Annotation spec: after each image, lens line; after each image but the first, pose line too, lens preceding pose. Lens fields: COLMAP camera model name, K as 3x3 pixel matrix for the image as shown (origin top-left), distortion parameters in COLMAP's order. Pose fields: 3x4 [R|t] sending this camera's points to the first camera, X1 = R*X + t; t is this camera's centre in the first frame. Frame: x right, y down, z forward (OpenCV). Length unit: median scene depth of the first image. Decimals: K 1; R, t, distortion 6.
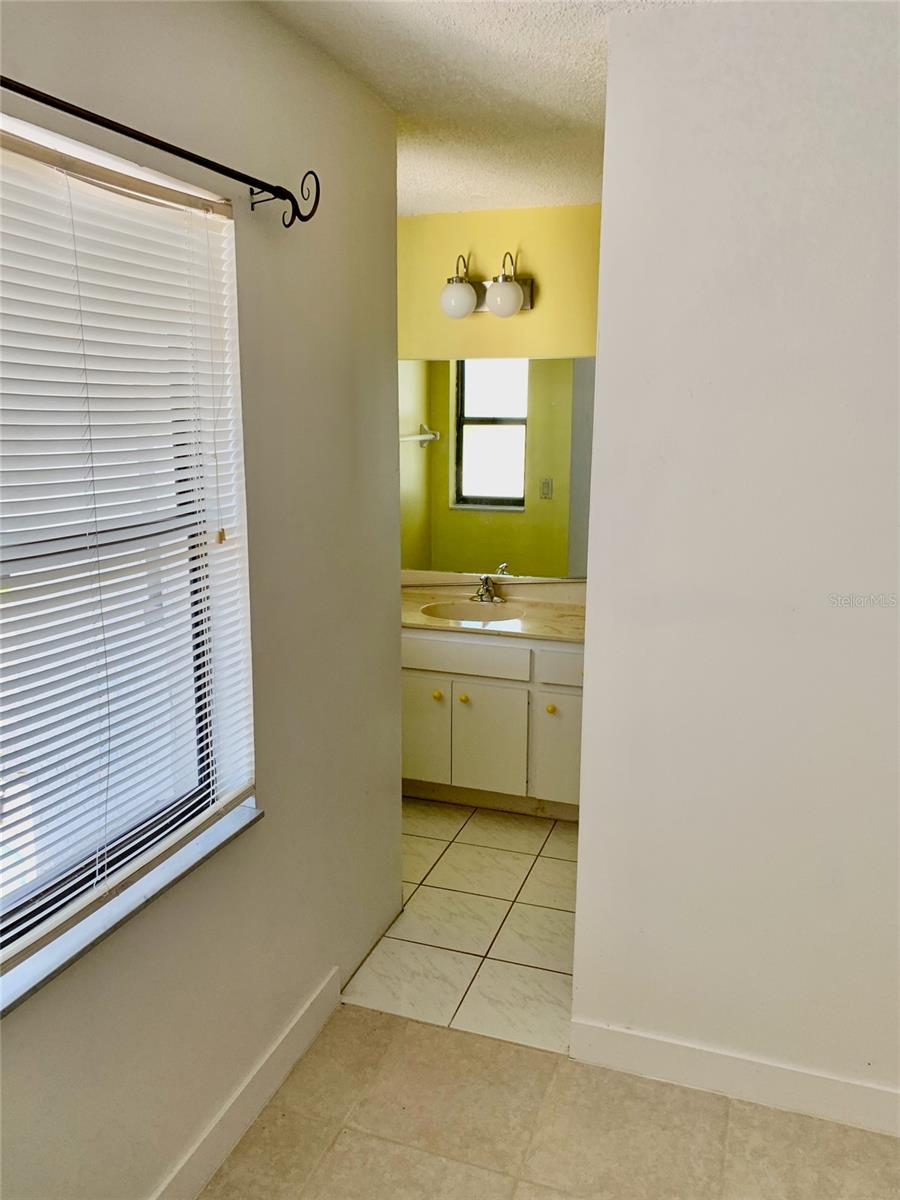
lens RADIAL K [[922.7, 0, 450.0], [0, 922.7, 600.0], [0, 0, 1]] dist [0.005739, -0.002641]
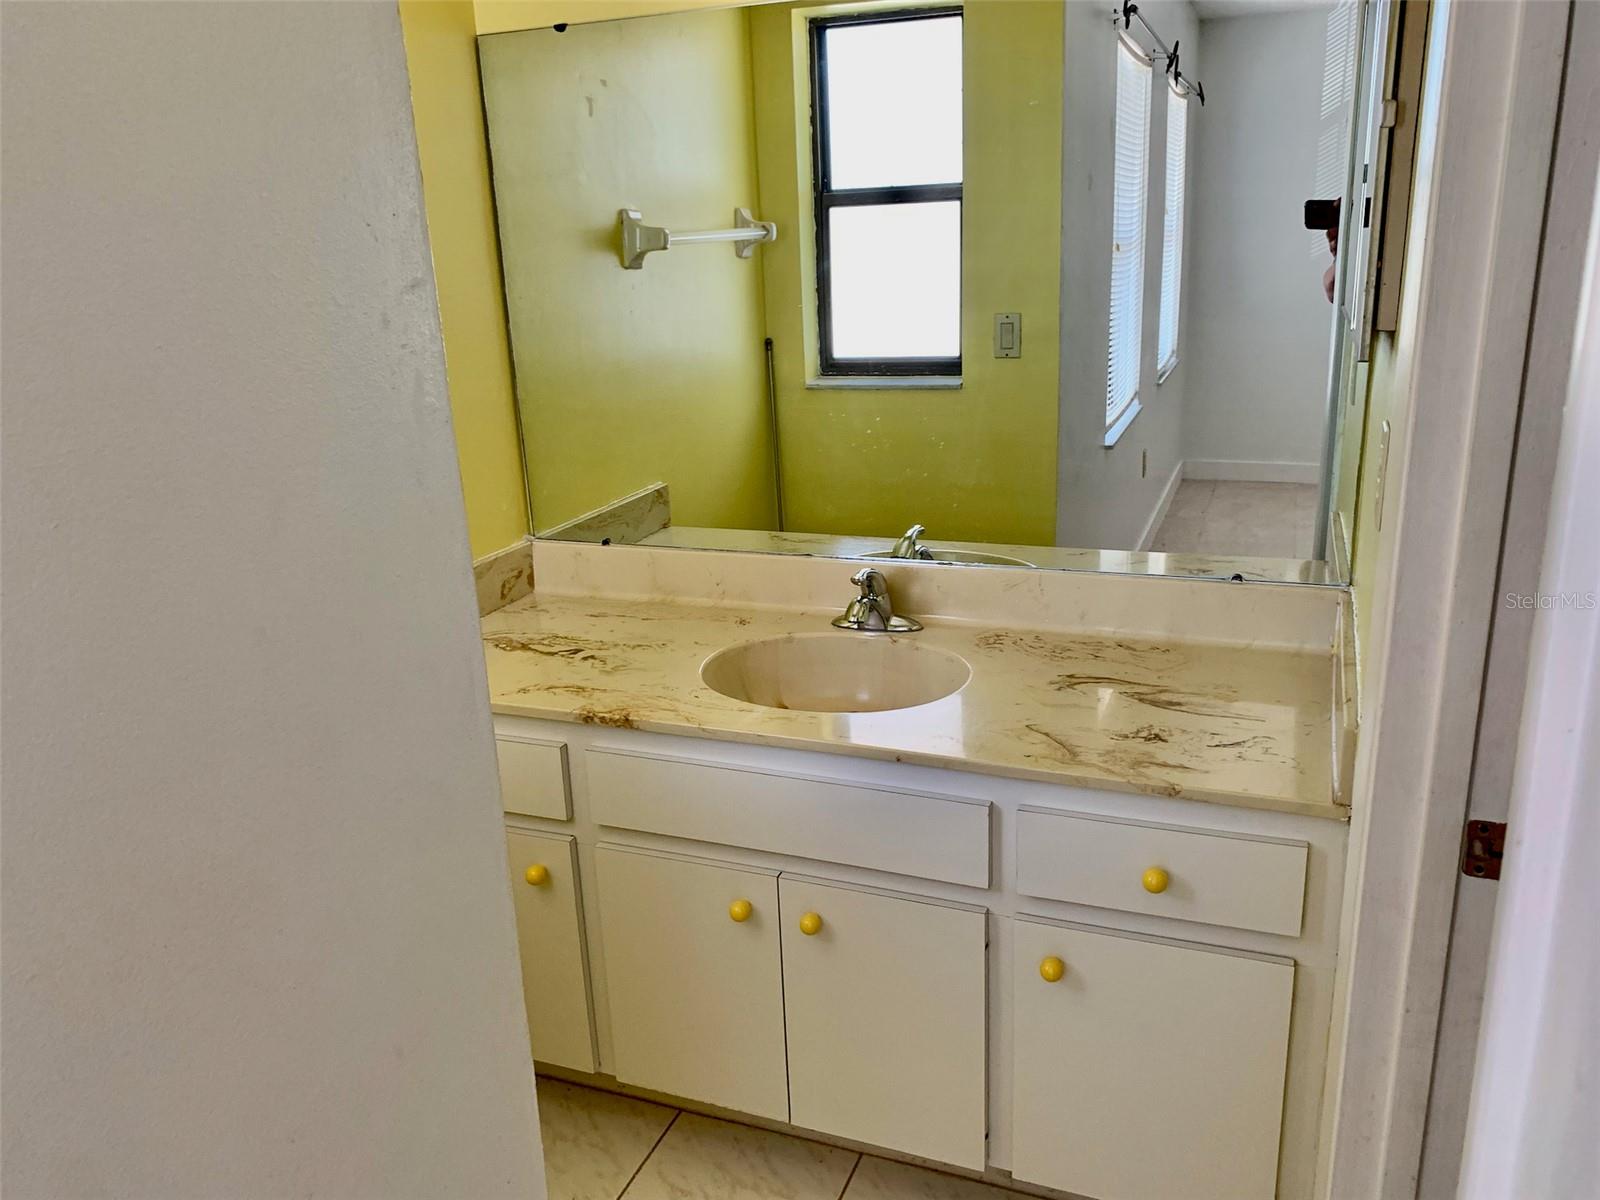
lens RADIAL K [[1213.8, 0, 823.6], [0, 1213.8, 660.4], [0, 0, 1]] dist [0.004395, -0.001127]
pose [[0.998563, -0.035942, -0.039755, 0.029319], [0.040898, 0.990426, 0.131847, -0.042010], [0.034636, -0.133283, 0.990473, 0.361107]]
